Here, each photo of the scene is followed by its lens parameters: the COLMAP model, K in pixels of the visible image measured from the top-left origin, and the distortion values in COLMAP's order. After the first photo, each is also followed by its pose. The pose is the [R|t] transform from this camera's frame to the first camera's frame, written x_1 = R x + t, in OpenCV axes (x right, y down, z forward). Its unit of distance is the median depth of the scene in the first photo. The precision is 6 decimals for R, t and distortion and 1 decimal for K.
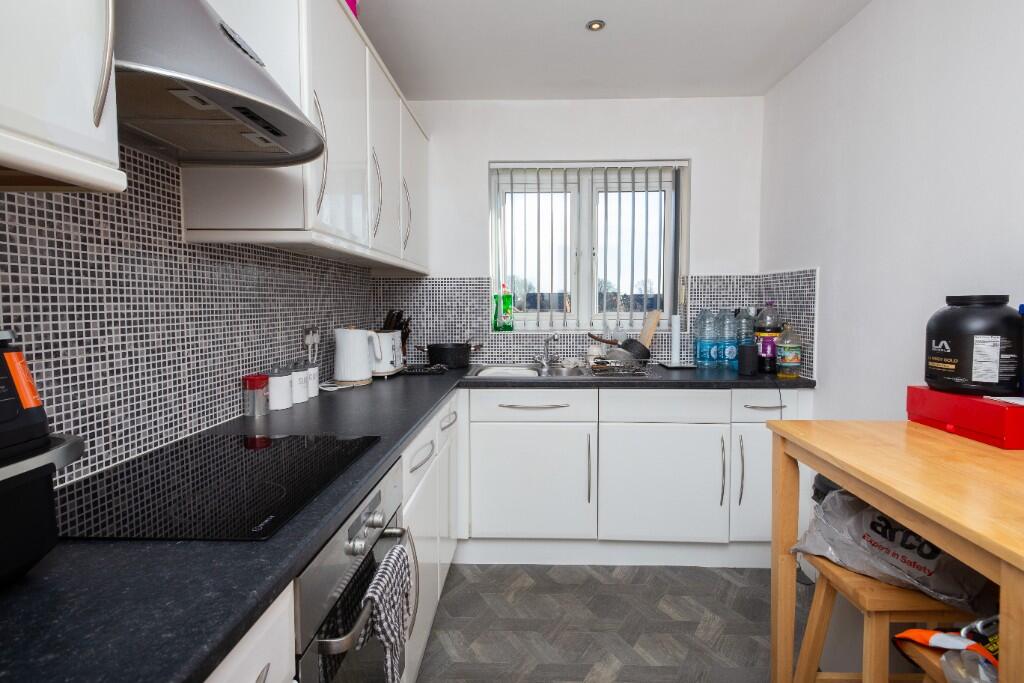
lens RADIAL K [[503.8, 0, 516.8], [0, 503.8, 328.3], [0, 0, 1]] dist [0.002703, -0.005920]
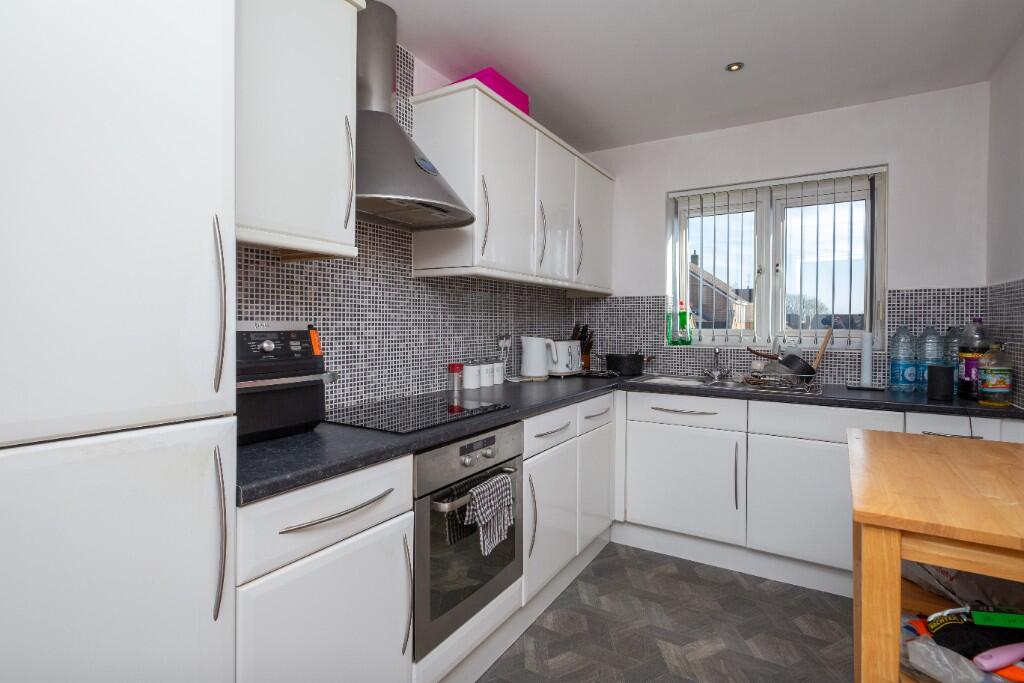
lens RADIAL K [[515.3, 0, 517.0], [0, 515.3, 327.6], [0, 0, 1]] dist [-0.017483, -0.006914]
pose [[0.864471, 0.010896, -0.502565, 0.288757], [-0.034027, 0.998740, -0.036878, 0.026479], [0.501530, 0.048981, 0.863752, -0.166095]]
